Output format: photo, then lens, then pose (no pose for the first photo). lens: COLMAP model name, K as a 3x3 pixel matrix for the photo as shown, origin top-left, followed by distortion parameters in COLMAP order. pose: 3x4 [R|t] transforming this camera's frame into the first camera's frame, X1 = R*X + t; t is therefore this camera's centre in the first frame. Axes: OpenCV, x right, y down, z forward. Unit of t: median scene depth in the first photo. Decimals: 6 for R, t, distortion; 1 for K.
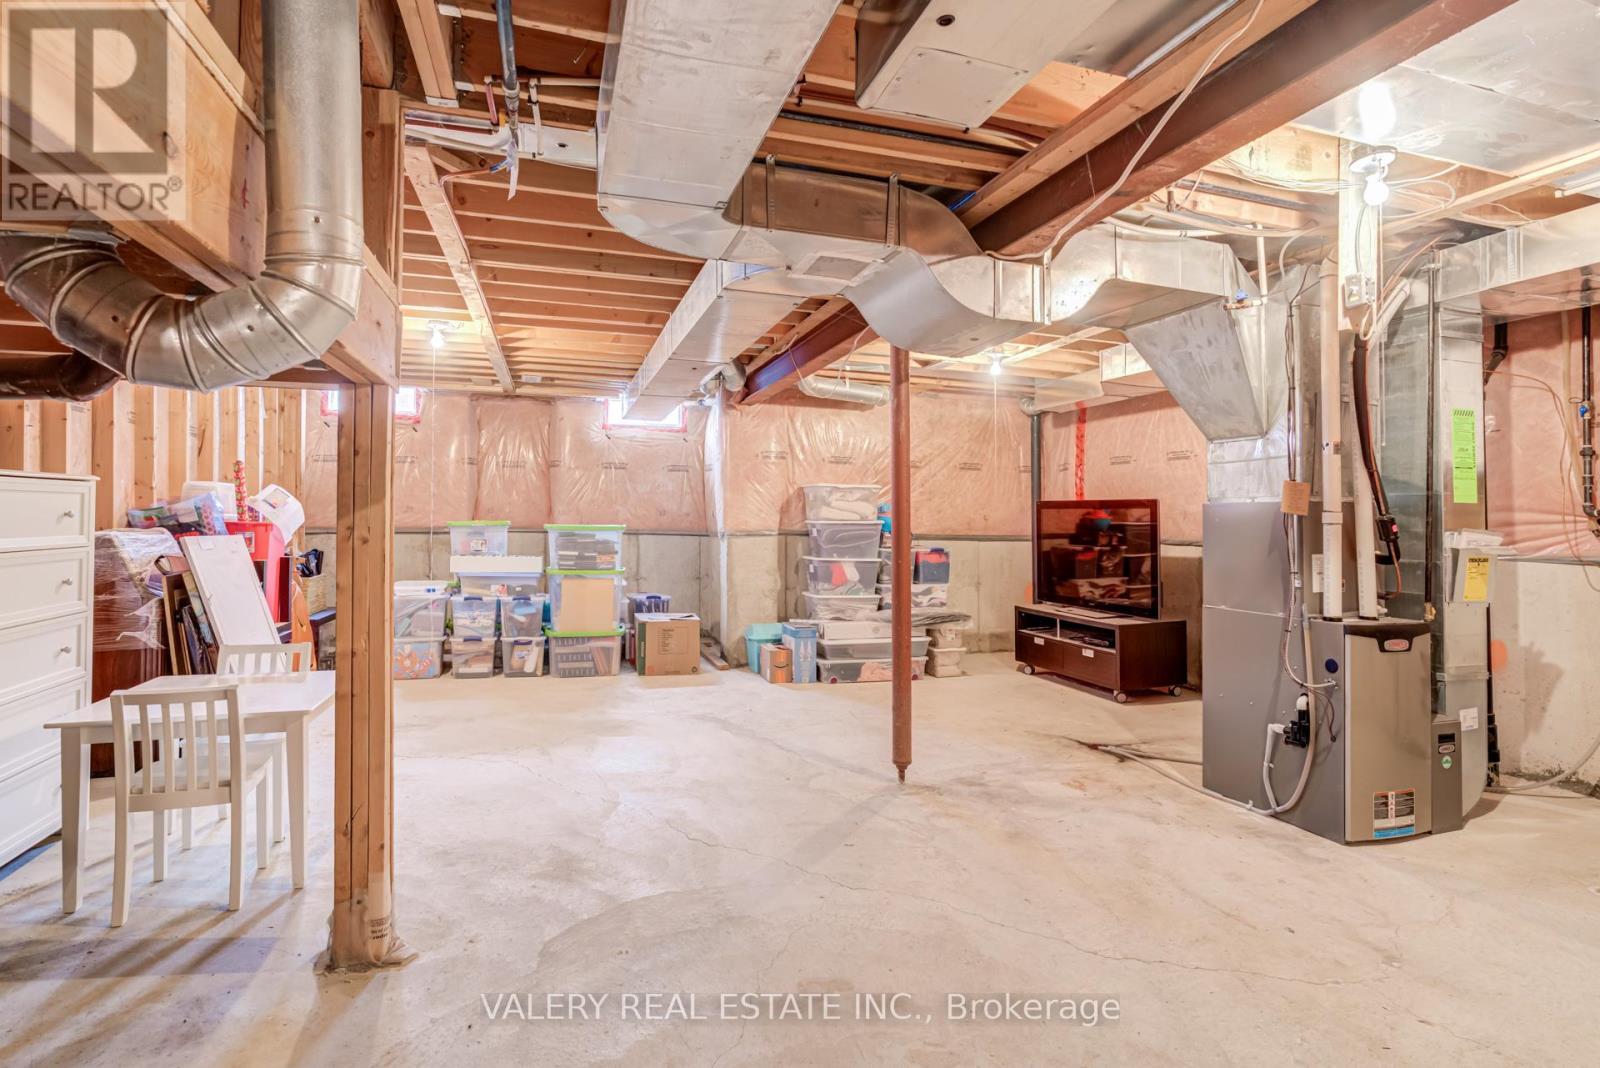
lens RADIAL K [[831.5, 0, 806.5], [0, 831.5, 527.7], [0, 0, 1]] dist [-0.020013, 0.000685]
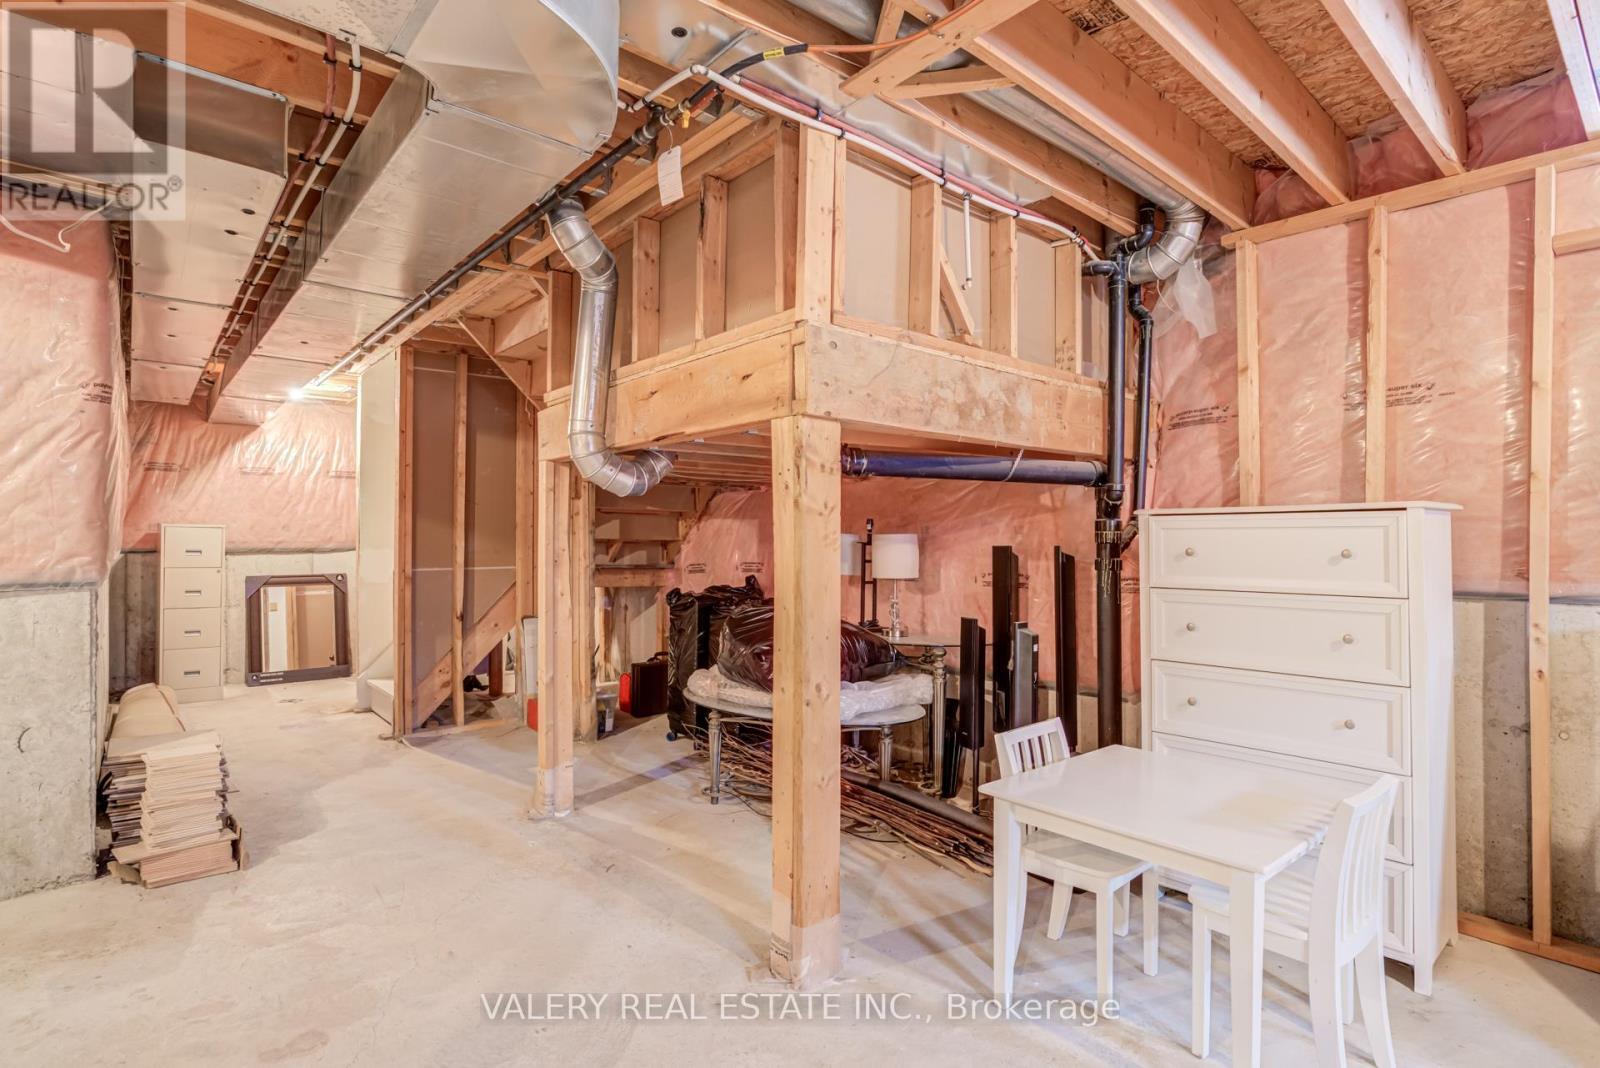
lens RADIAL K [[831.5, 0, 801.9], [0, 831.5, 538.0], [0, 0, 1]] dist [-0.020013, 0.000685]
pose [[-0.920943, -0.018277, -0.389269, -0.080116], [-0.020829, 0.999780, 0.002335, -0.017866], [0.389141, 0.010258, -0.921121, 1.253605]]
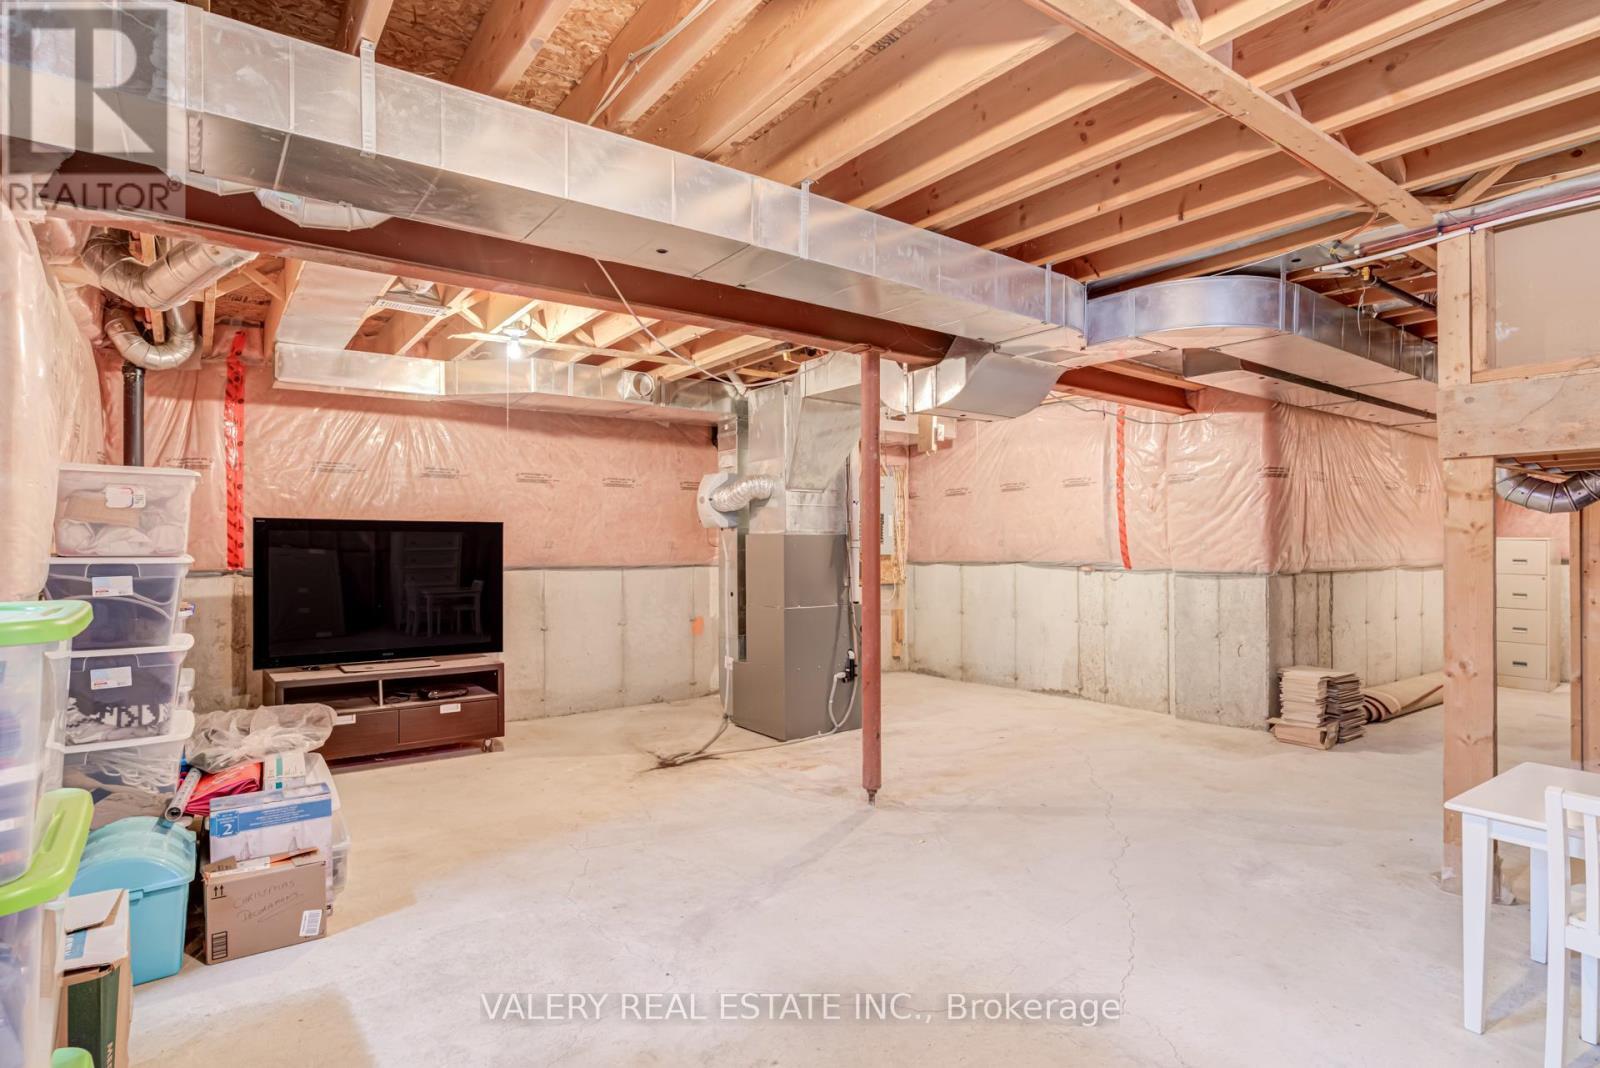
lens RADIAL K [[831.5, 0, 797.8], [0, 831.5, 536.9], [0, 0, 1]] dist [-0.020013, 0.000685]
pose [[-0.329913, -0.005295, 0.943997, -0.910301], [0.003891, 0.999968, 0.006969, -0.039293], [-0.944003, 0.005973, -0.329881, 1.567516]]
